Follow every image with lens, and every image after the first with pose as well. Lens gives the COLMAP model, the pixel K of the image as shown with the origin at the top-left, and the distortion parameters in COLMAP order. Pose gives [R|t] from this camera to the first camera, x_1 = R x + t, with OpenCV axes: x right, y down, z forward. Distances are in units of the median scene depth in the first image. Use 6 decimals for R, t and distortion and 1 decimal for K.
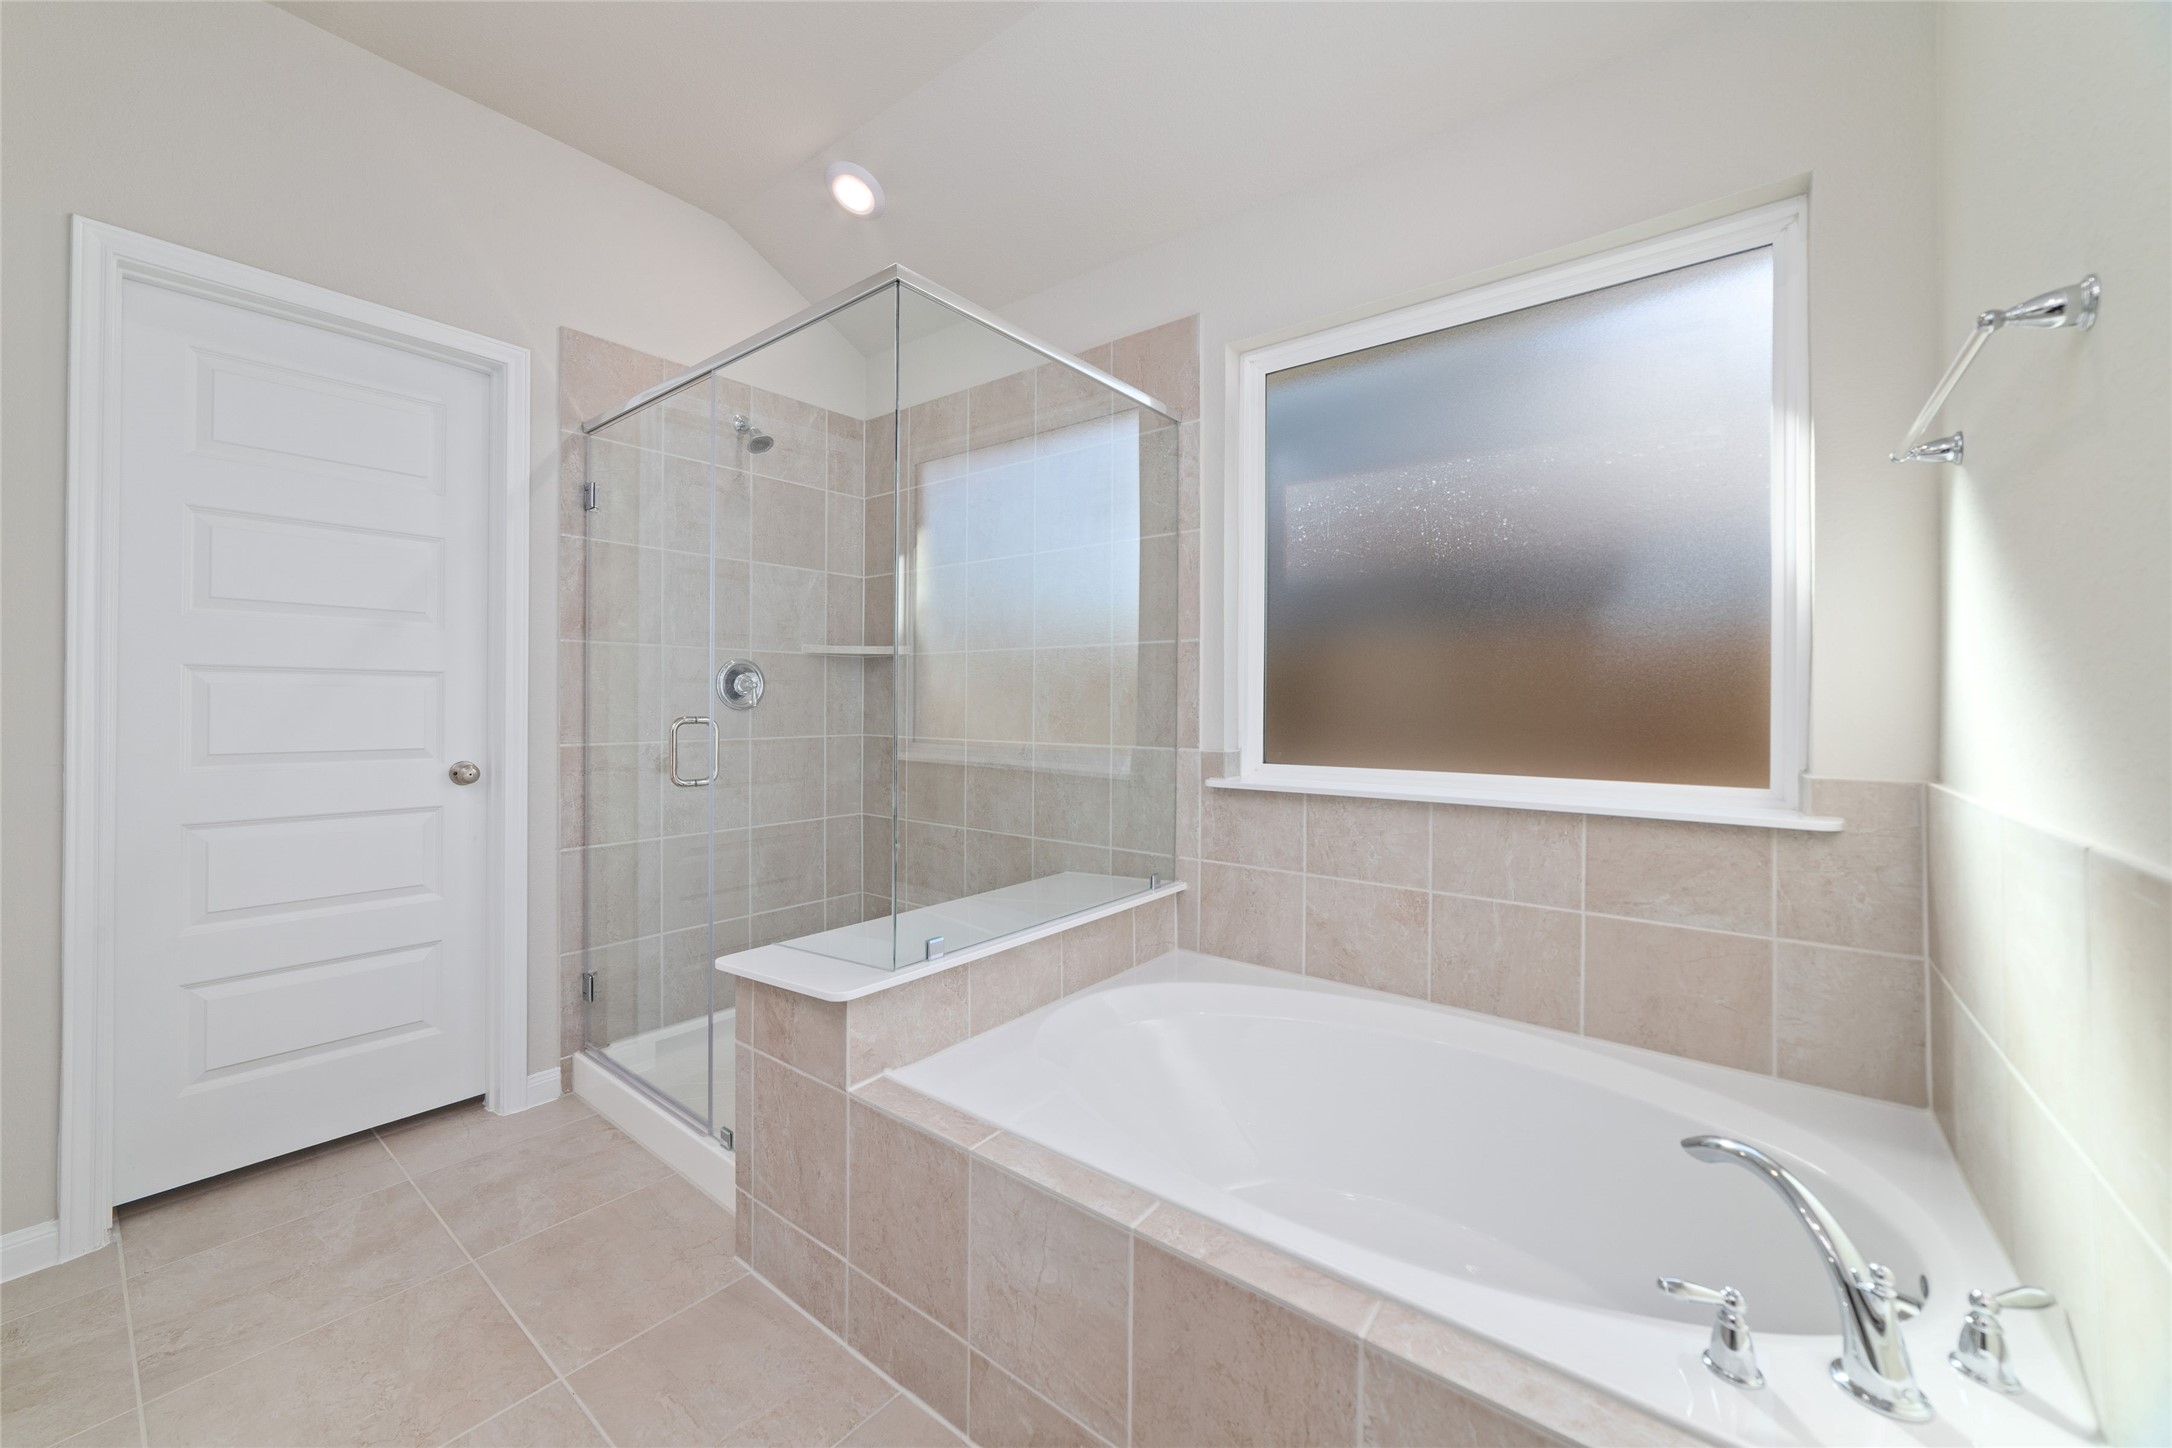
lens RADIAL K [[827.6, 0, 1055.1], [0, 827.6, 703.3], [0, 0, 1]] dist [-0.026055, 0.007068]
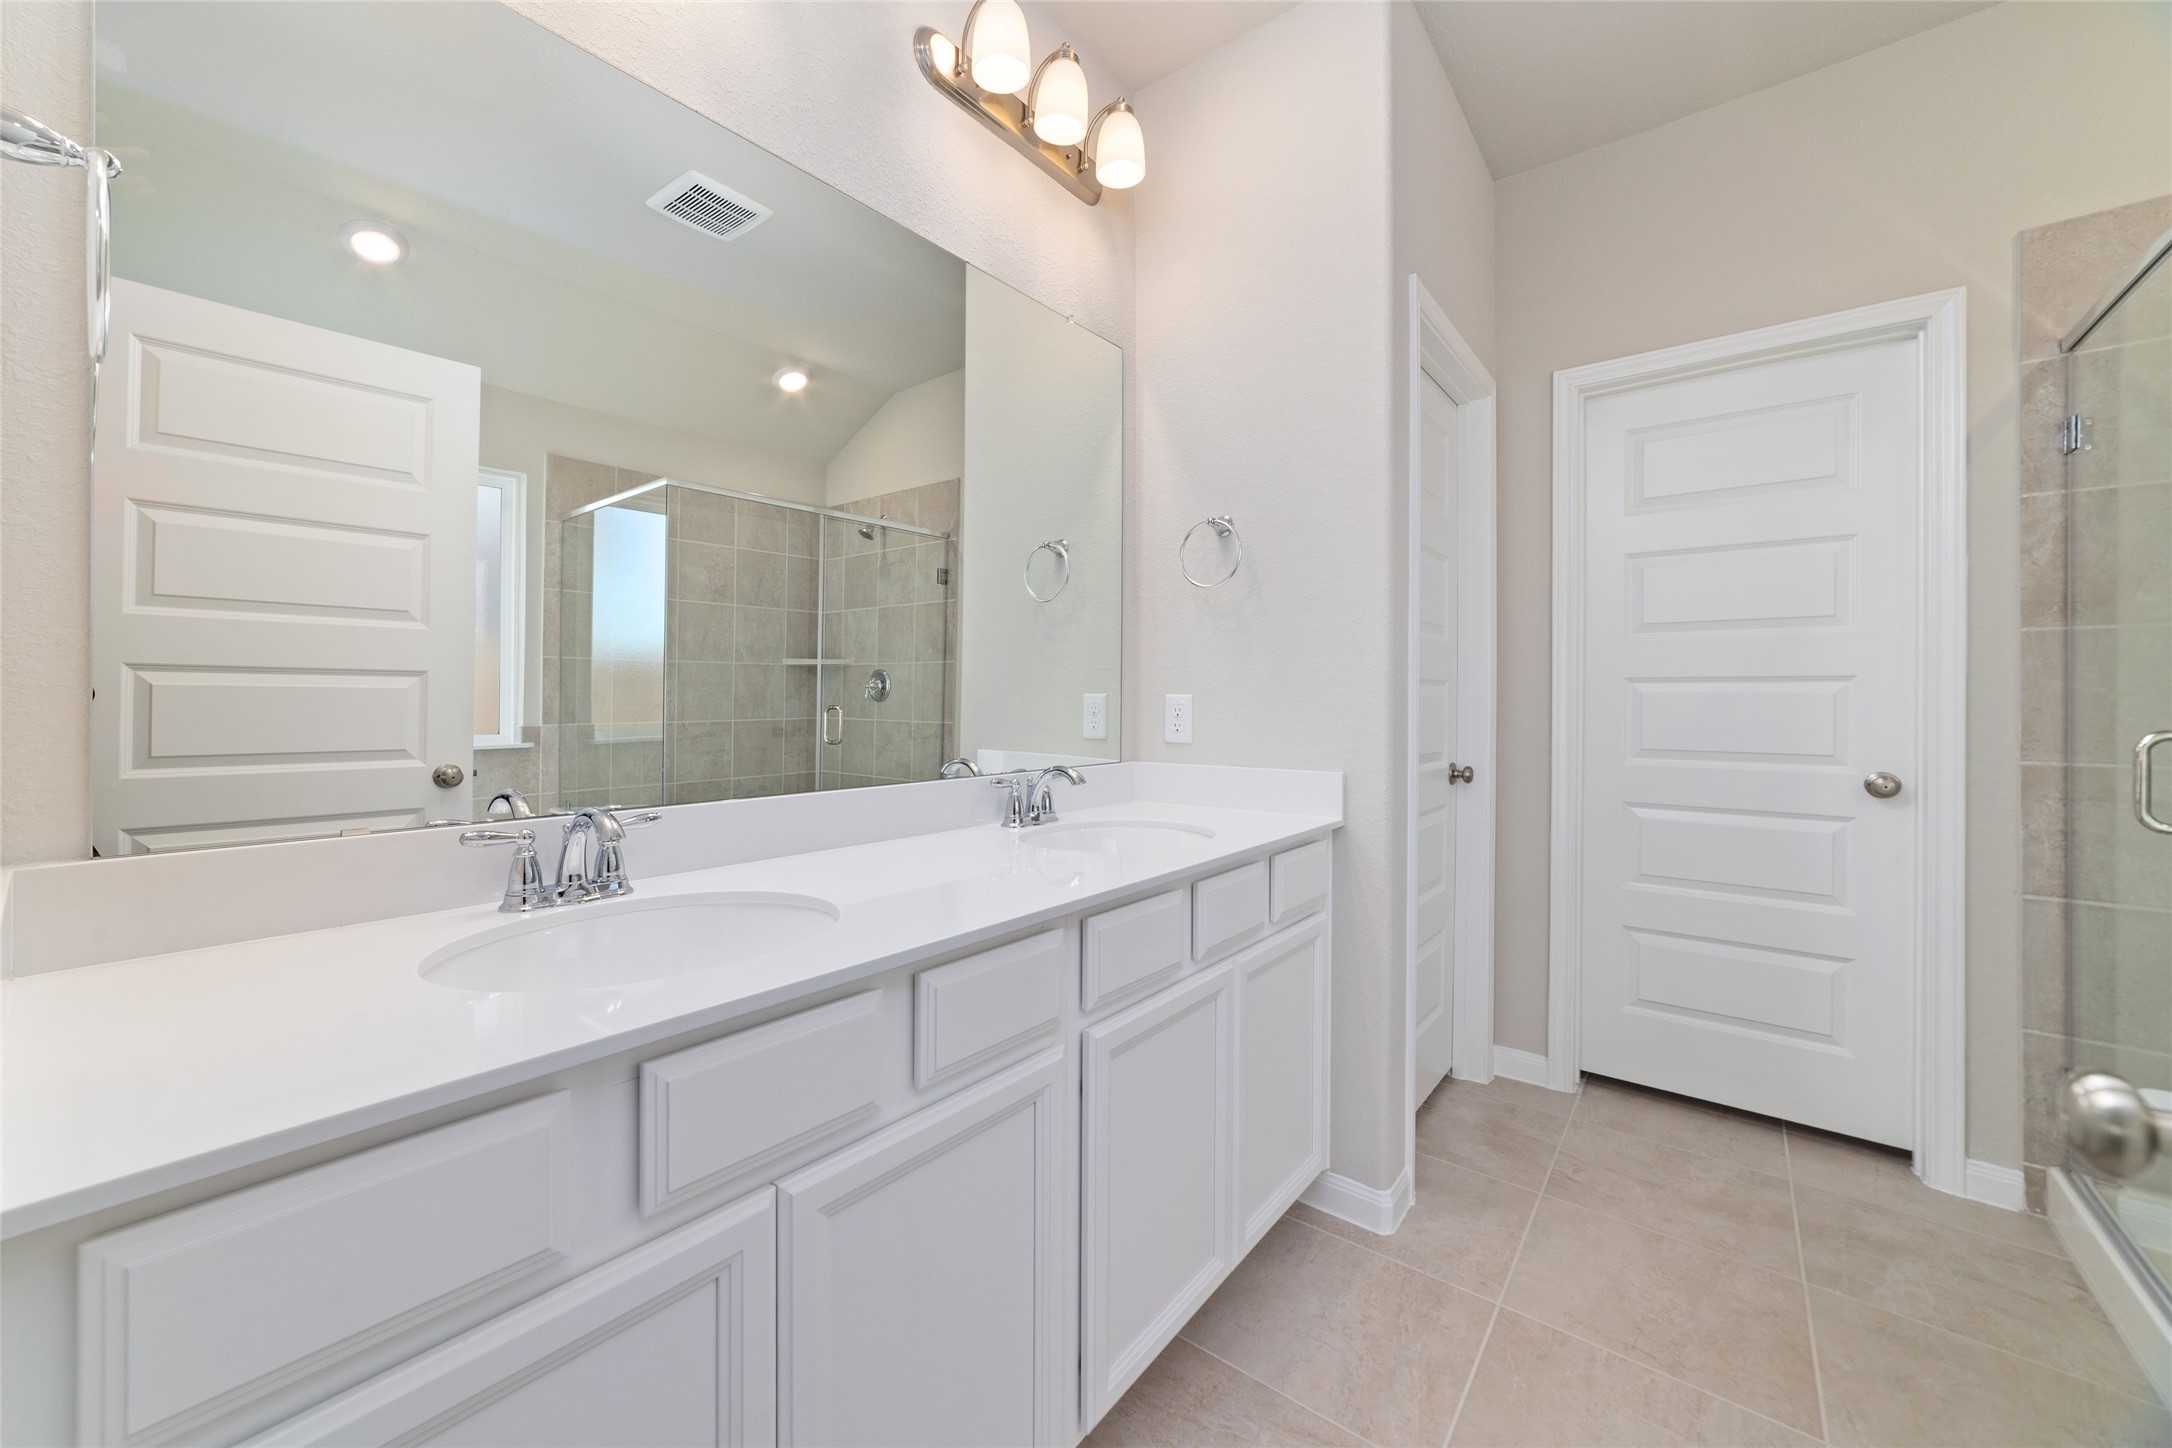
lens RADIAL K [[827.6, 0, 1055.1], [0, 827.6, 703.3], [0, 0, 1]] dist [-0.026055, 0.007068]
pose [[-0.006202, -0.001727, -0.999979, 0.181835], [-0.005759, 0.999982, -0.001691, 0.000764], [0.999964, 0.005748, -0.006212, 0.074864]]
